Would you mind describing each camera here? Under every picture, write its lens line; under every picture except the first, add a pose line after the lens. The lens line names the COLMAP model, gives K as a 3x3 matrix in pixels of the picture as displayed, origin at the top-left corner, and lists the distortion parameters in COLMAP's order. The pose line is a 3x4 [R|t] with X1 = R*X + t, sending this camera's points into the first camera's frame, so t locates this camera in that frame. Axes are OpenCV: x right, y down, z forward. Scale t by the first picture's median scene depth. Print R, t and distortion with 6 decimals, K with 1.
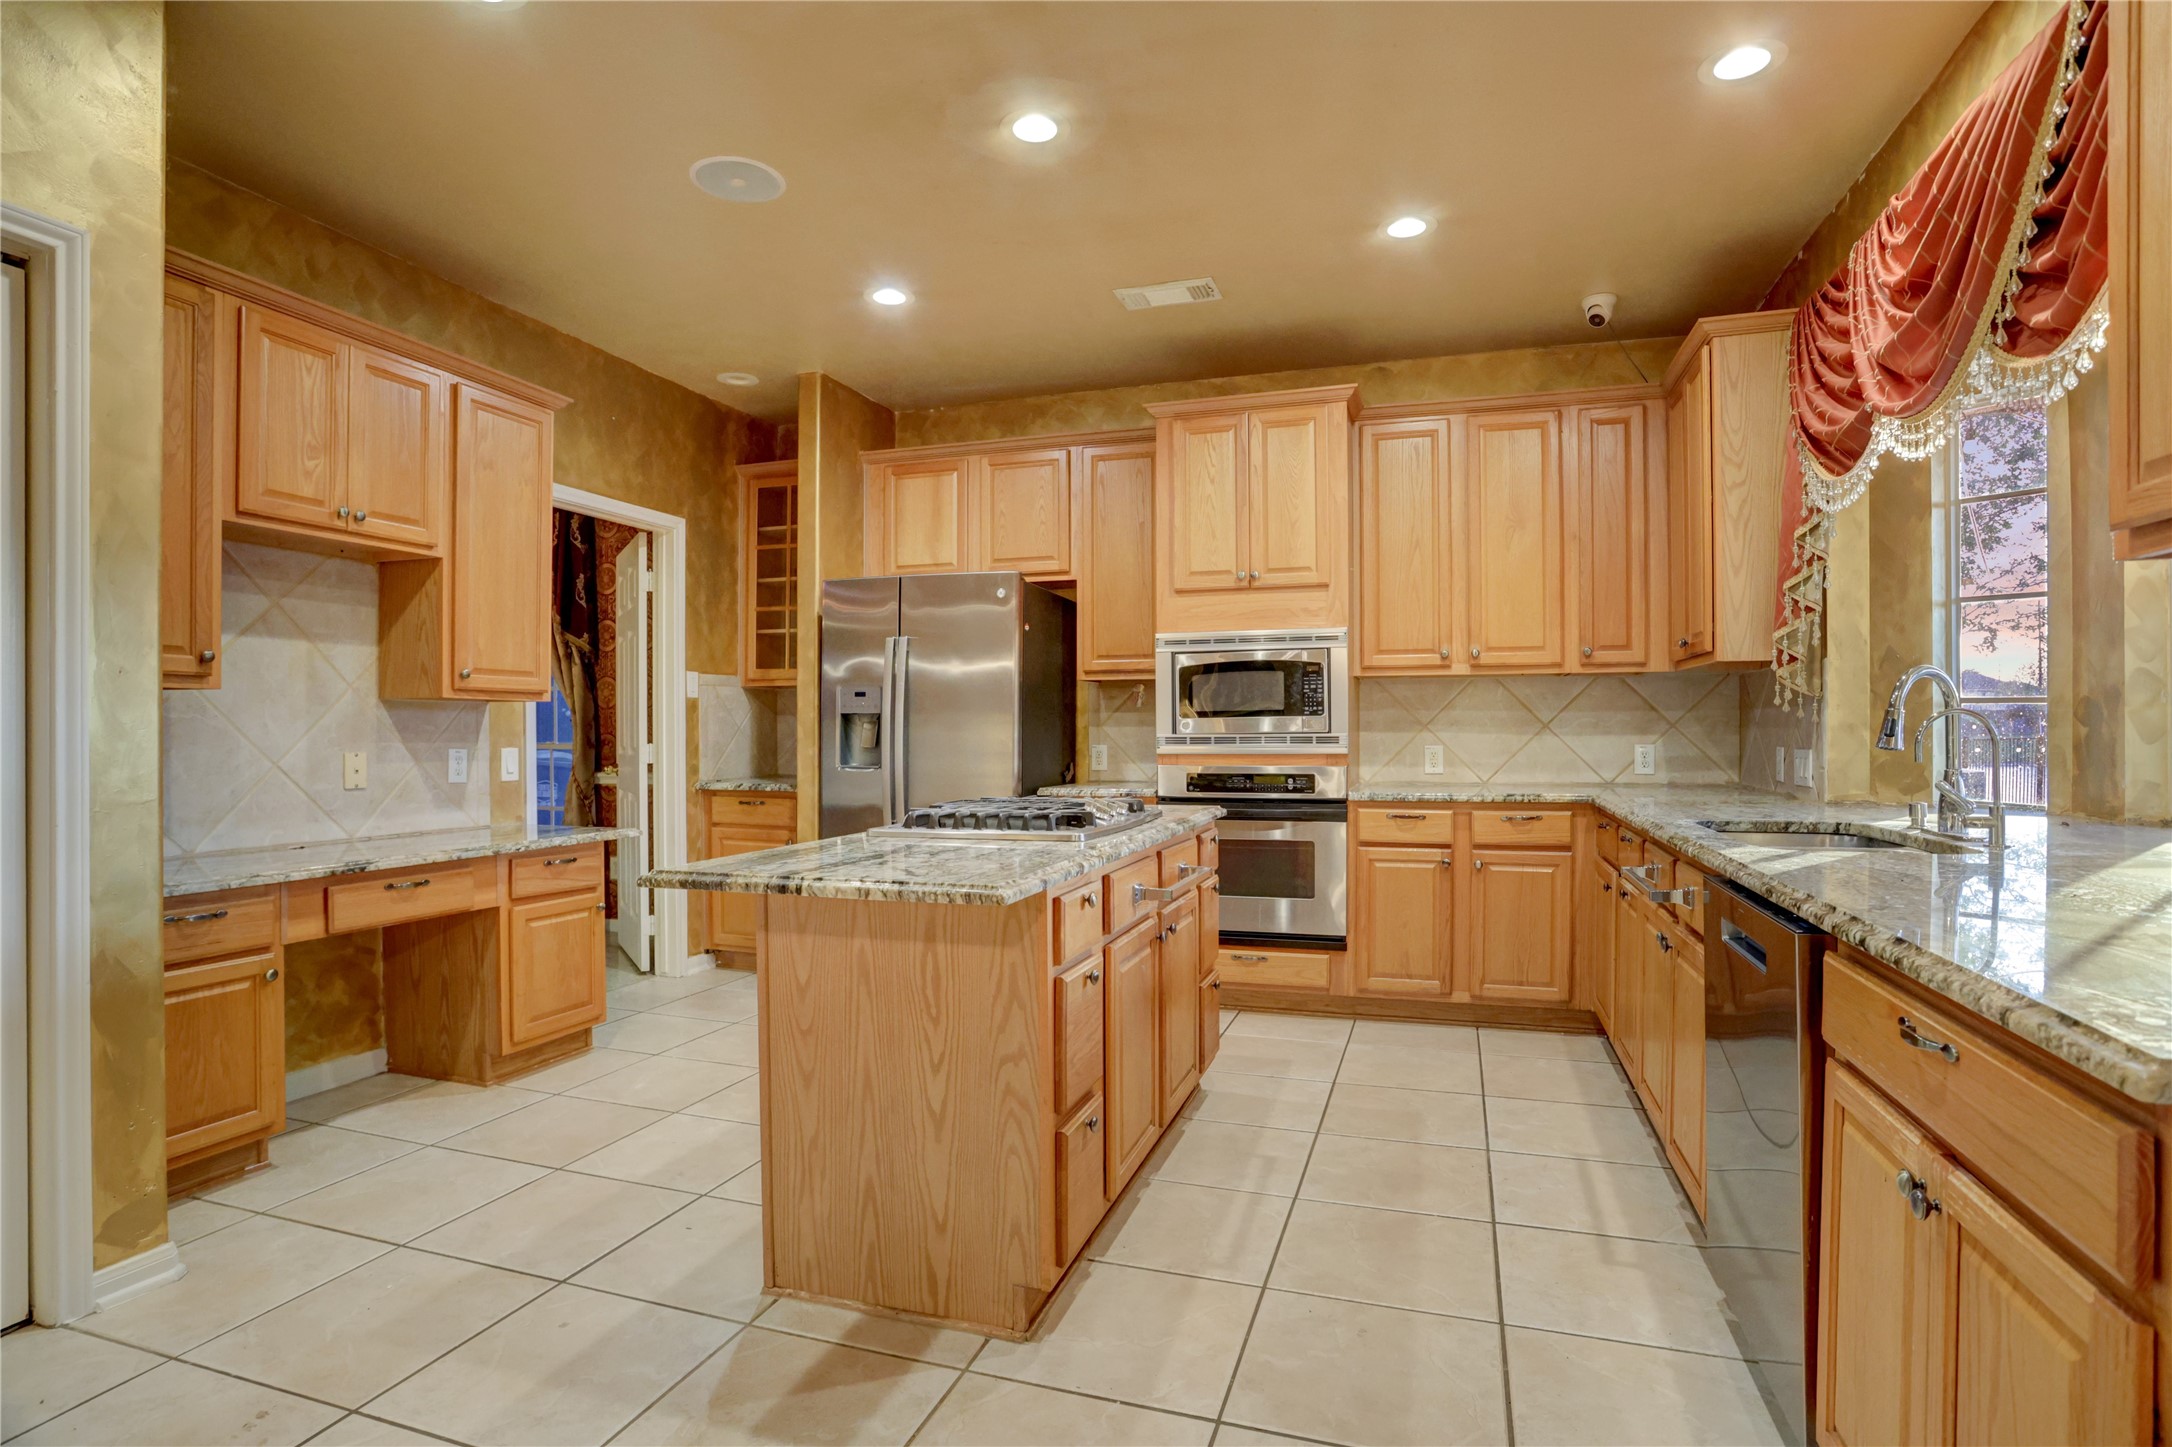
lens RADIAL K [[1119.7, 0, 1032.0], [0, 1119.7, 730.0], [0, 0, 1]] dist [-0.087178, 0.042572]
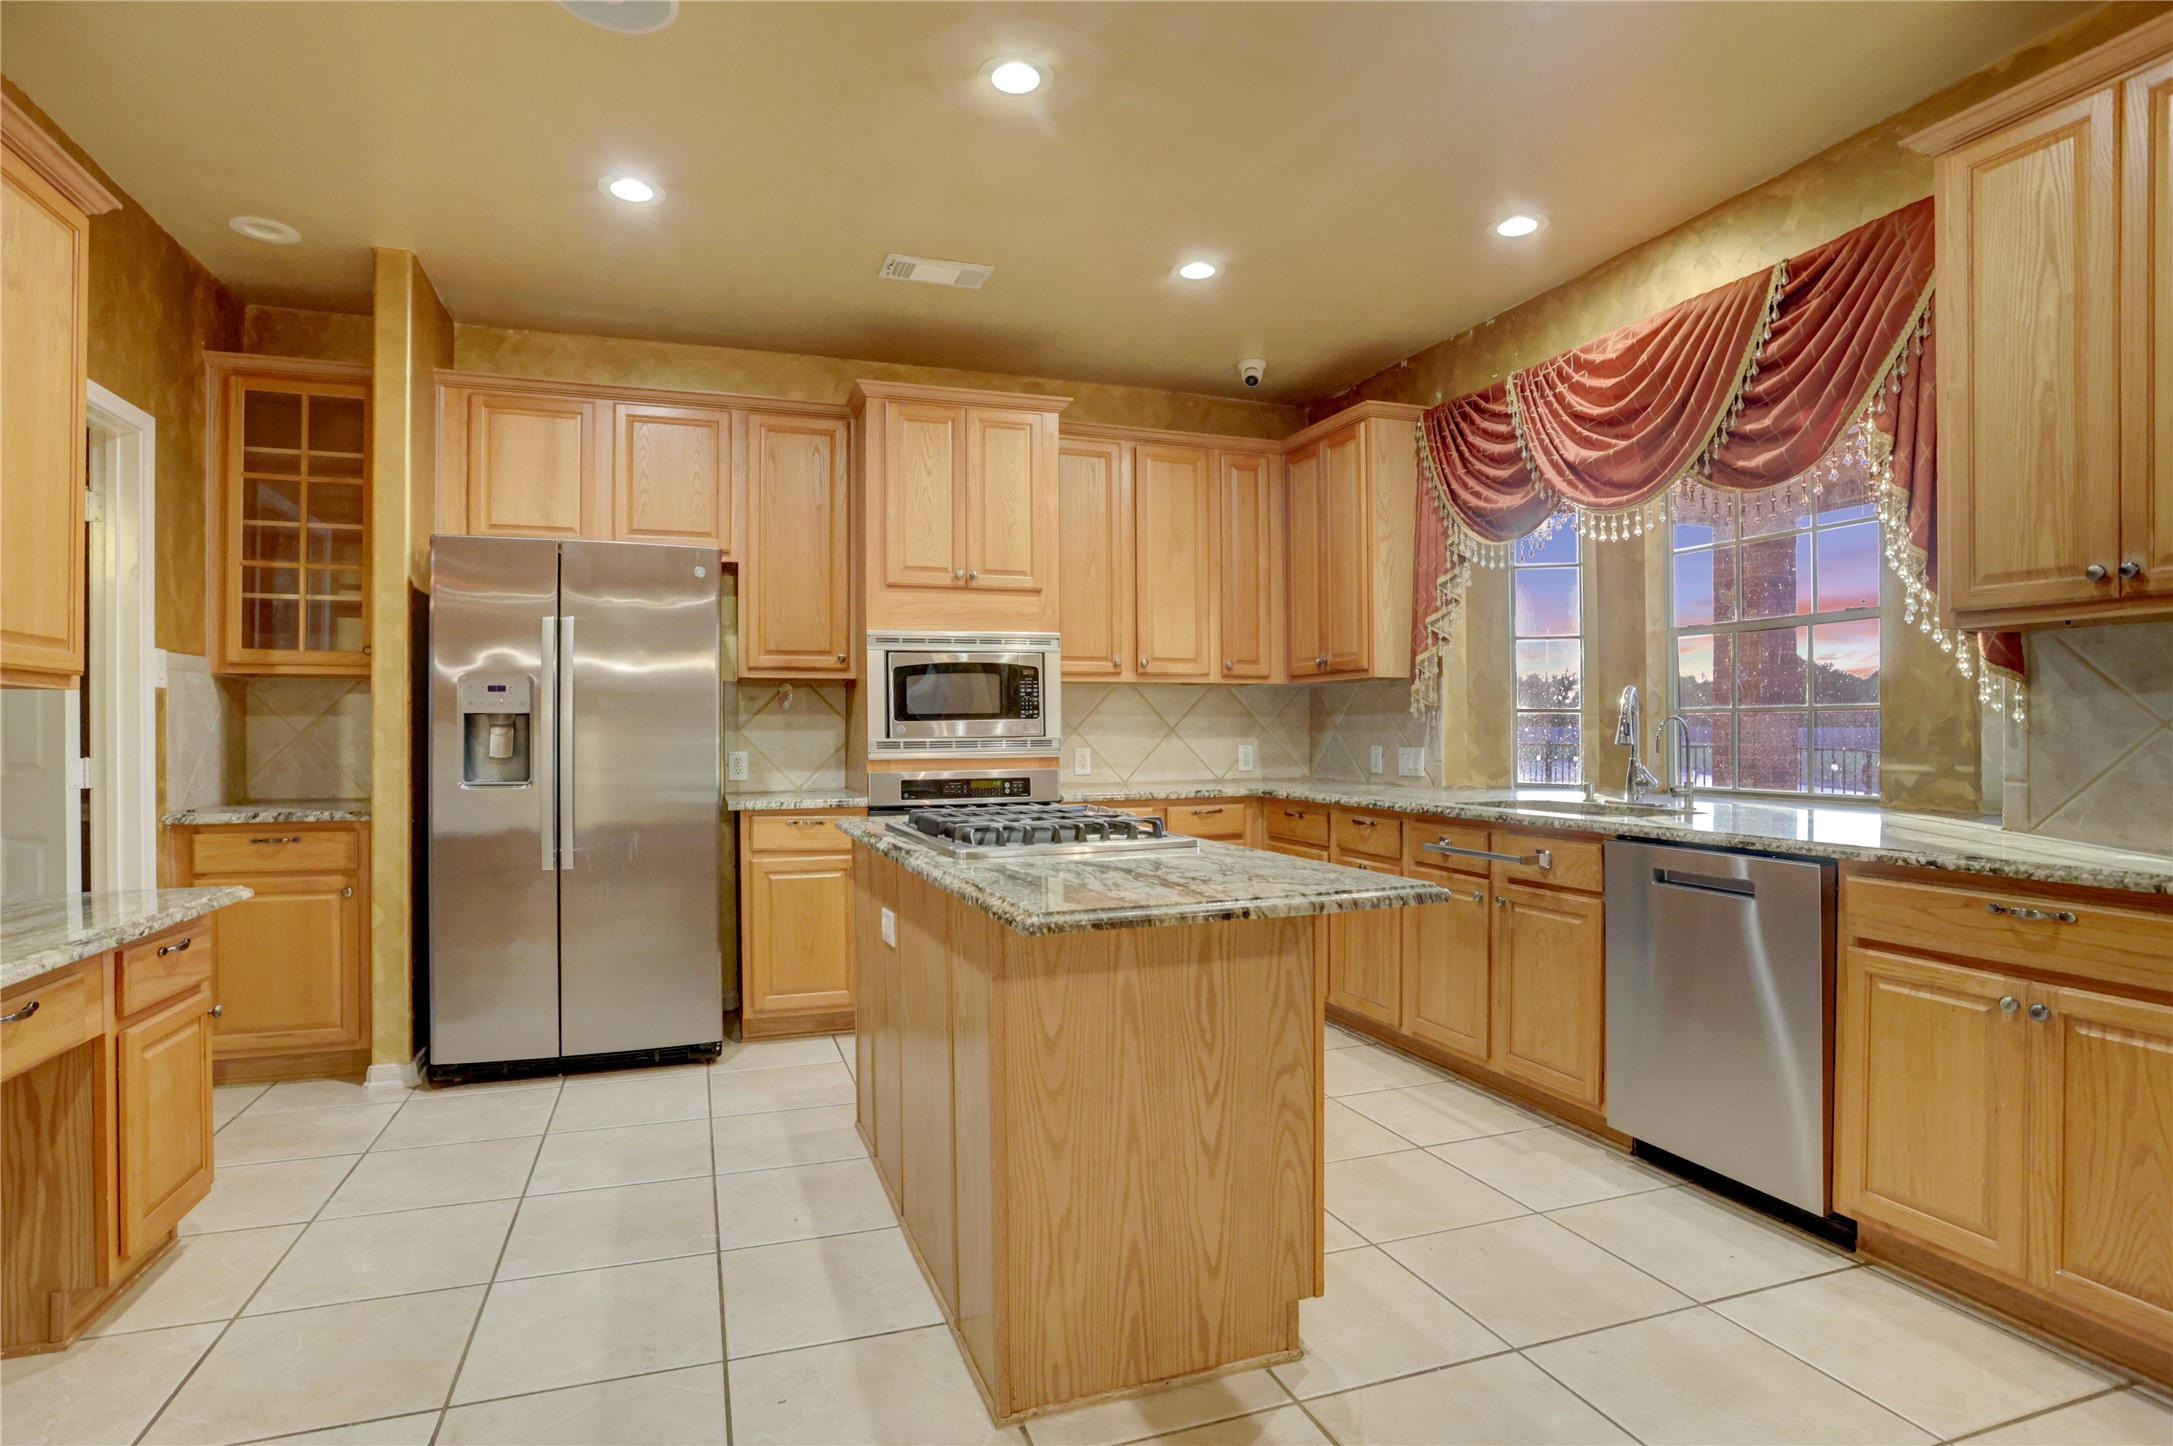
lens RADIAL K [[1160.4, 0, 1086.5], [0, 1160.4, 723.0], [0, 0, 1]] dist [-0.085837, 0.047059]
pose [[0.769872, 0.003414, 0.638190, -0.373829], [0.003523, 0.999948, -0.009599, 0.000738], [-0.638189, 0.009639, 0.769819, 0.157592]]
